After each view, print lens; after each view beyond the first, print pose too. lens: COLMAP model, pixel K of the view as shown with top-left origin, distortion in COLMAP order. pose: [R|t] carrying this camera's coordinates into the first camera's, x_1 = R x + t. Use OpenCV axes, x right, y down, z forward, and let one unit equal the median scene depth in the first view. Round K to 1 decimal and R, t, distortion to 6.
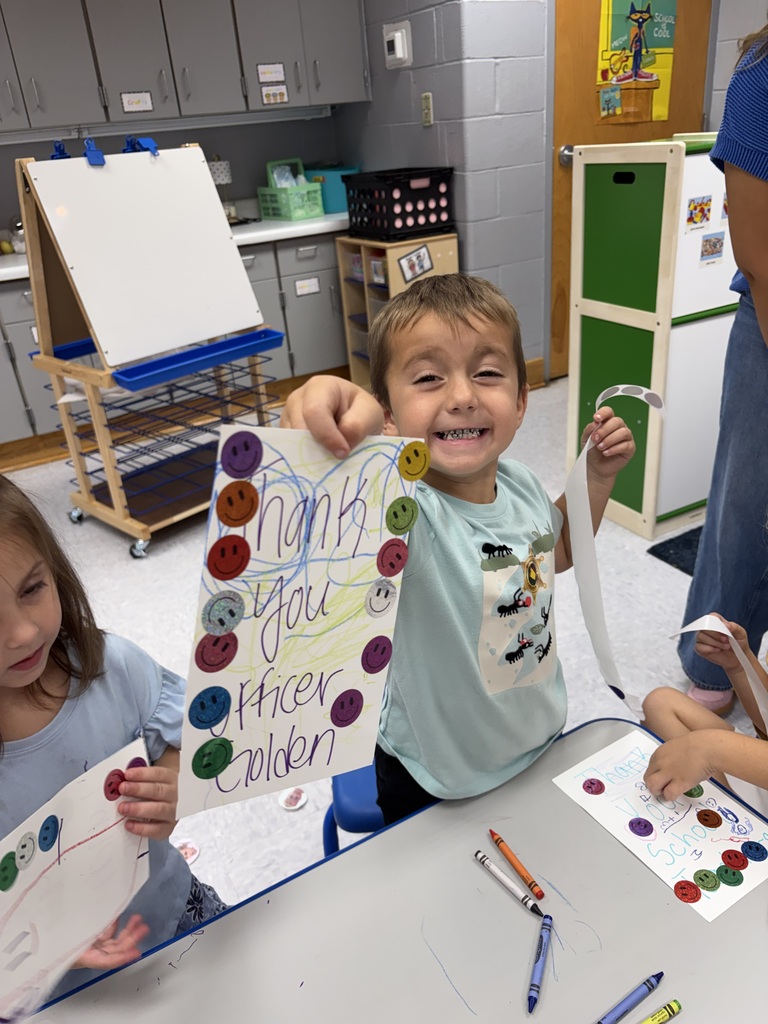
lens RADIAL K [[799.1, 0, 391.9], [0, 799.1, 517.4], [0, 0, 1]] dist [0.043740, -0.031869]
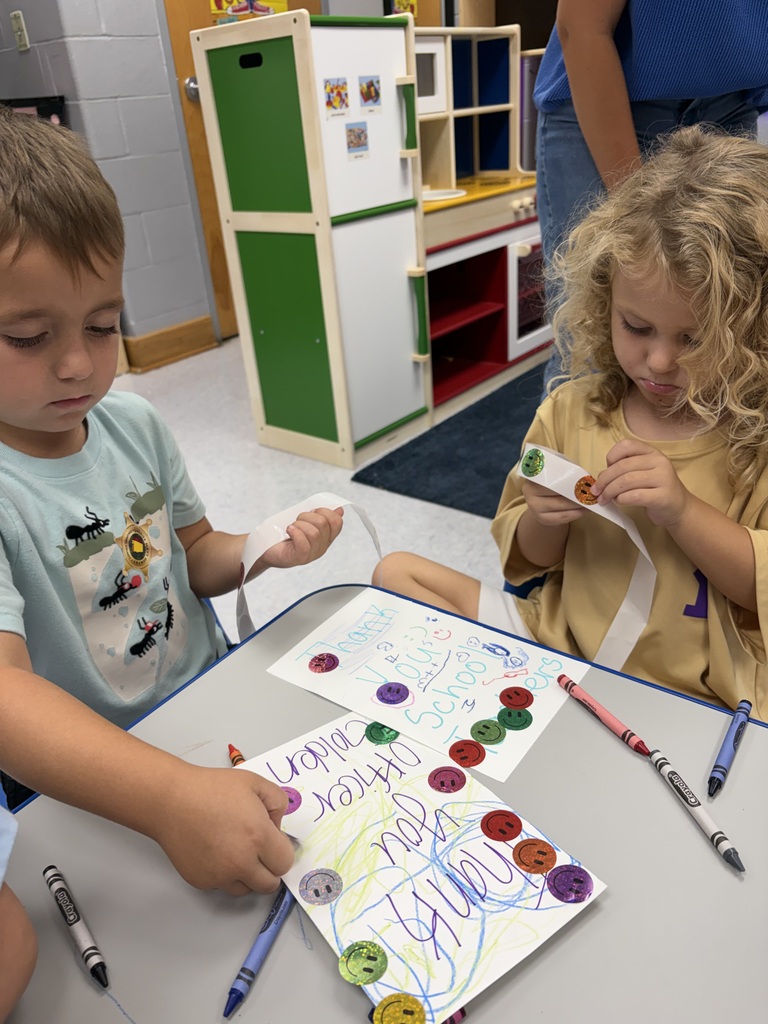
lens RADIAL K [[799.1, 0, 374.8], [0, 799.1, 515.2], [0, 0, 1]] dist [0.043740, -0.031869]
pose [[0.929132, -0.164437, 0.331172, 0.032090], [0.174564, 0.984646, -0.000846, 0.087267], [-0.325948, 0.058597, 0.943570, 0.124531]]
